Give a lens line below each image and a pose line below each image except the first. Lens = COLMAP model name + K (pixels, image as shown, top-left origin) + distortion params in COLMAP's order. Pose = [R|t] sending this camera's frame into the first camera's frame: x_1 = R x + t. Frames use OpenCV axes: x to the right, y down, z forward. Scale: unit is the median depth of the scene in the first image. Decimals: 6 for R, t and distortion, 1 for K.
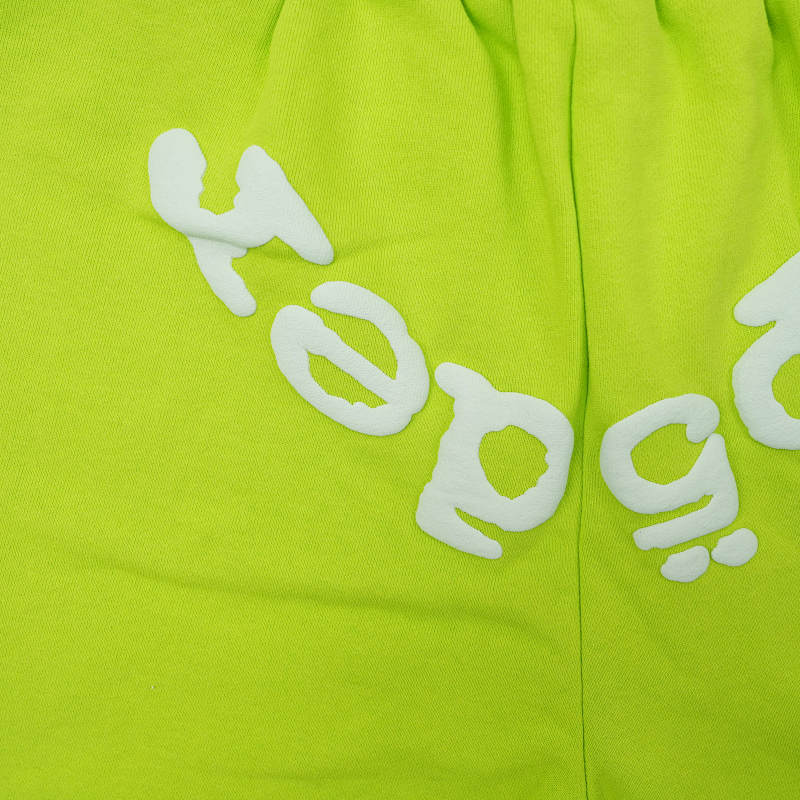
lens RADIAL K [[799.1, 0, 400.0], [0, 799.1, 400.0], [0, 0, 1]] dist [-0.014026, 0.014110]
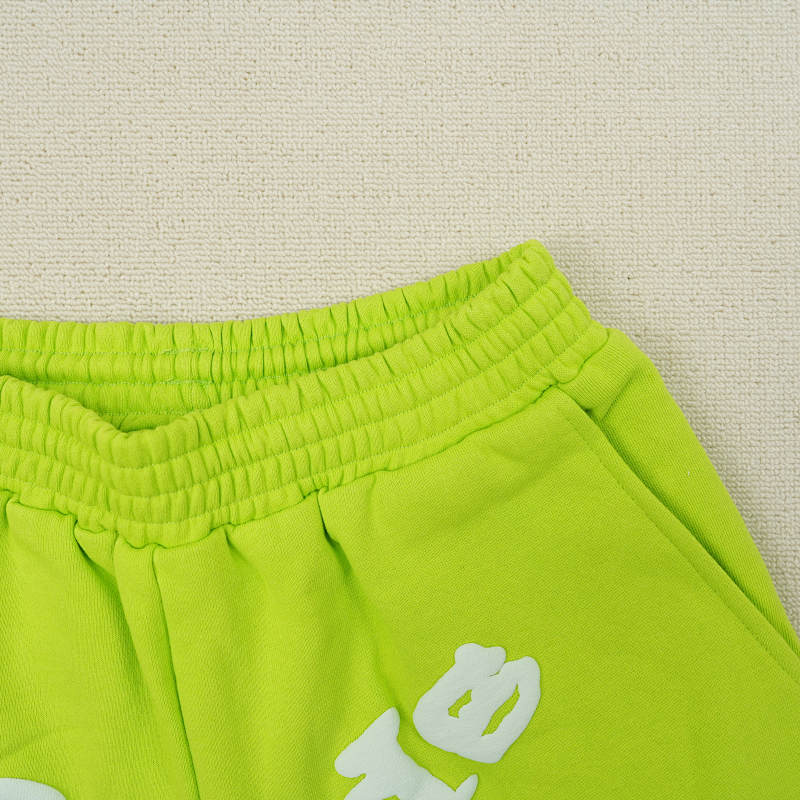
lens RADIAL K [[799.1, 0, 400.0], [0, 799.1, 400.0], [0, 0, 1]] dist [-0.014026, 0.014110]
pose [[0.997731, -0.064901, 0.017886, 0.541352], [0.065635, 0.996870, -0.044068, -0.620303], [-0.014970, 0.045142, 0.998868, -0.263477]]
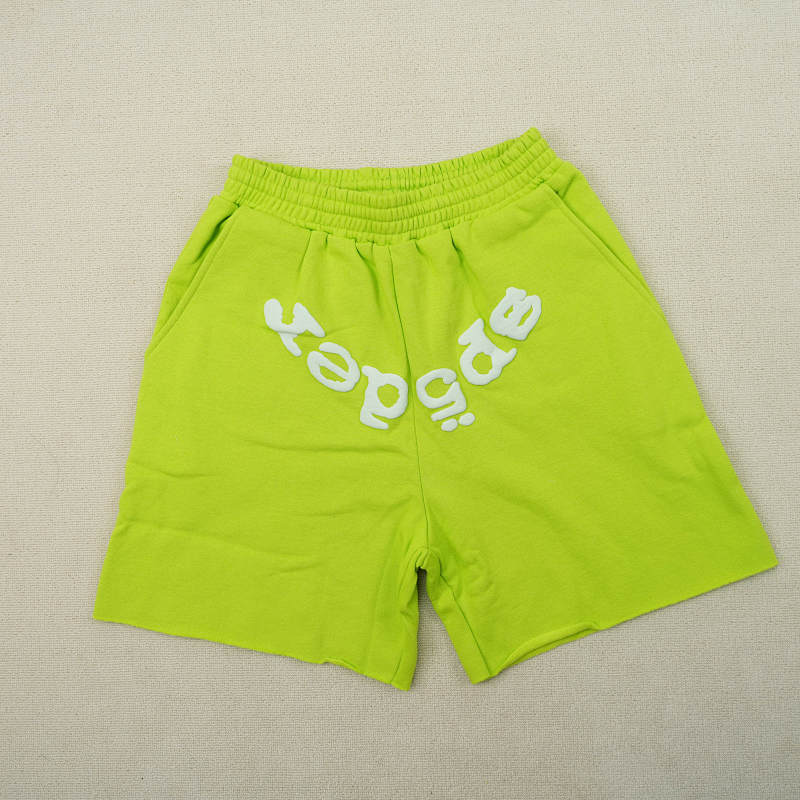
lens RADIAL K [[799.1, 0, 400.0], [0, 799.1, 400.0], [0, 0, 1]] dist [-0.014026, 0.014110]
pose [[0.995796, -0.084461, -0.035436, 0.292151], [0.080435, 0.991448, -0.102769, 0.411326], [0.043813, 0.099487, 0.994074, -2.034628]]
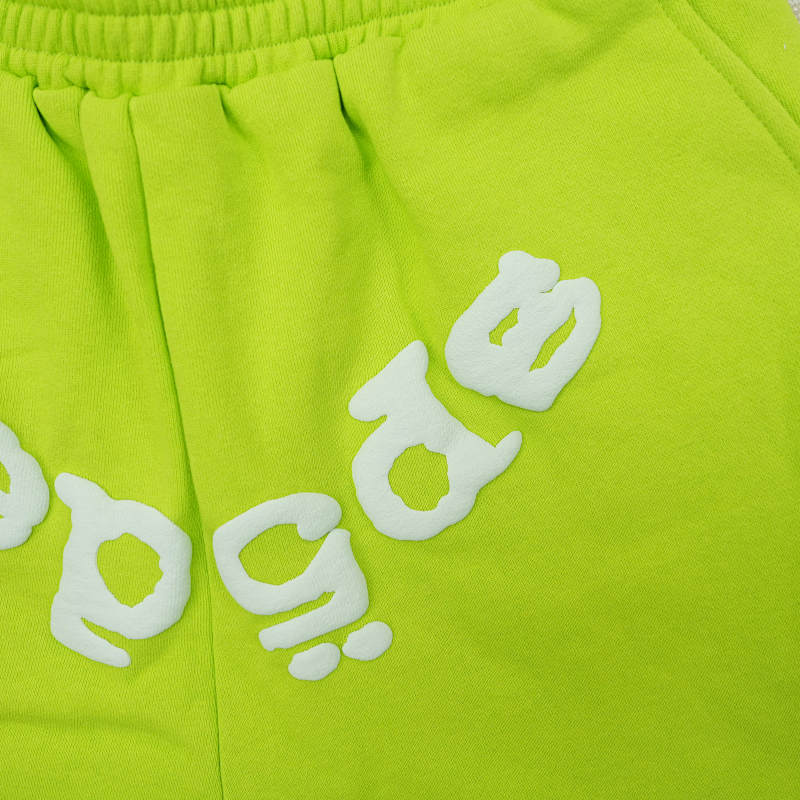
lens RADIAL K [[799.1, 0, 400.0], [0, 799.1, 400.0], [0, 0, 1]] dist [-0.014026, 0.014110]
pose [[0.998325, -0.052615, 0.024042, 0.465562], [0.053617, 0.997629, -0.043152, -0.073515], [-0.021714, 0.044369, 0.998779, -0.014620]]
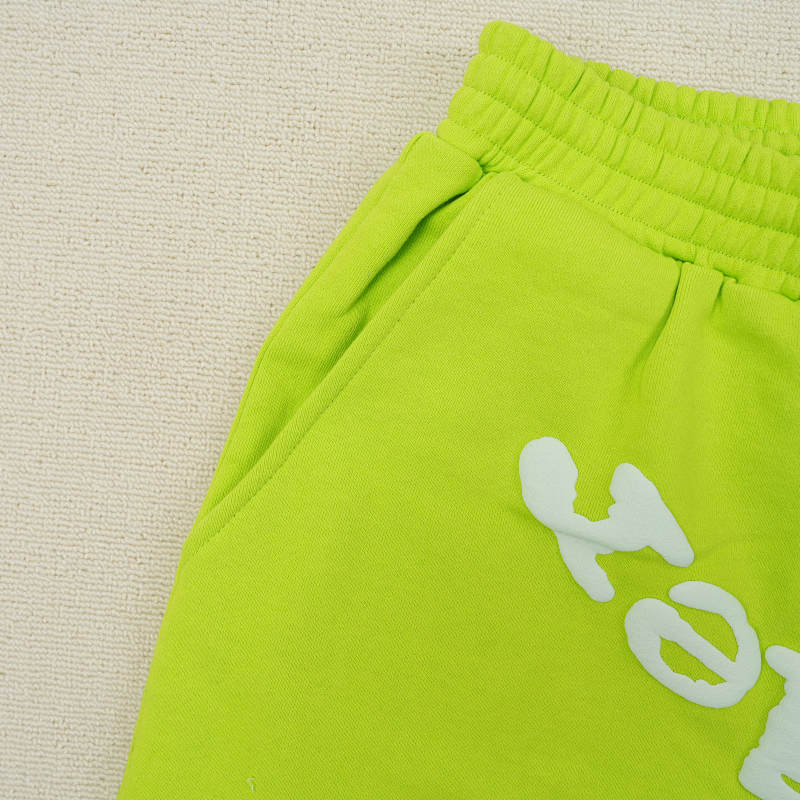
lens RADIAL K [[799.1, 0, 400.0], [0, 799.1, 400.0], [0, 0, 1]] dist [-0.014026, 0.014110]
pose [[0.999570, 0.023449, -0.017592, -0.470042], [-0.024035, 0.999138, -0.033850, -0.347145], [0.016783, 0.034258, 0.999272, -0.148975]]
